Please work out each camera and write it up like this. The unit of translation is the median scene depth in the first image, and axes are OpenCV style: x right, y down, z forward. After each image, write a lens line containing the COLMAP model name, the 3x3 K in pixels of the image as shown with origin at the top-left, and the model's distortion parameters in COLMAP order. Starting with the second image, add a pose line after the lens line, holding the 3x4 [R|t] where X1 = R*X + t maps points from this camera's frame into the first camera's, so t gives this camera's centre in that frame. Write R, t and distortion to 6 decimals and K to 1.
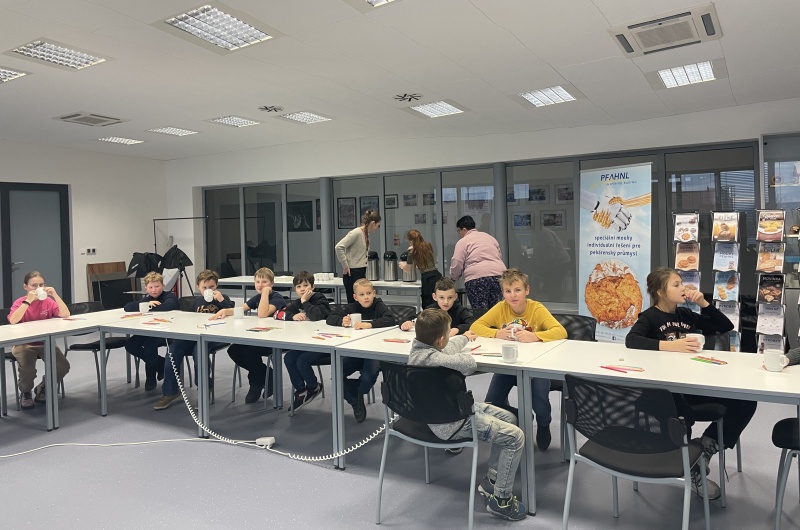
lens RADIAL K [[593.5, 0, 400.0], [0, 593.5, 246.5], [0, 0, 1]] dist [-0.001729, -0.002457]
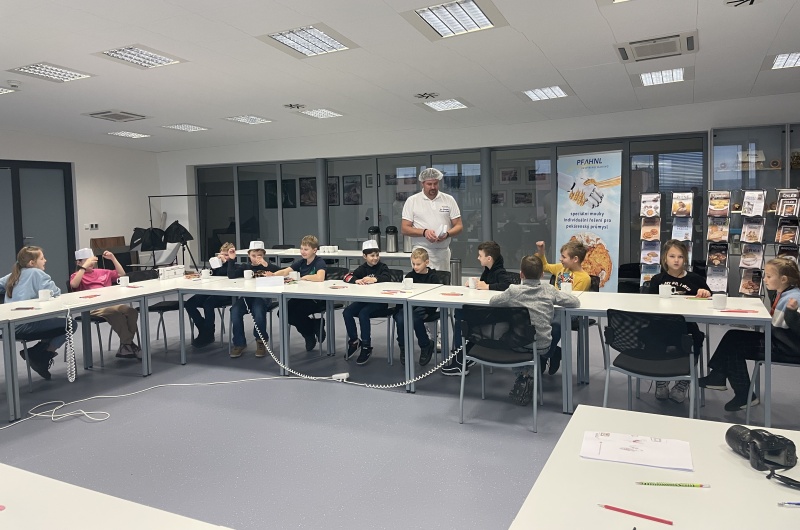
lens RADIAL K [[572.7, 0, 400.0], [0, 572.7, 265.0], [0, 0, 1]] dist [0.006141, 0.001071]
pose [[0.995717, -0.007542, 0.092141, -0.132101], [0.000814, 0.997343, 0.072839, 0.004241], [-0.092446, -0.072452, 0.993078, -0.119030]]
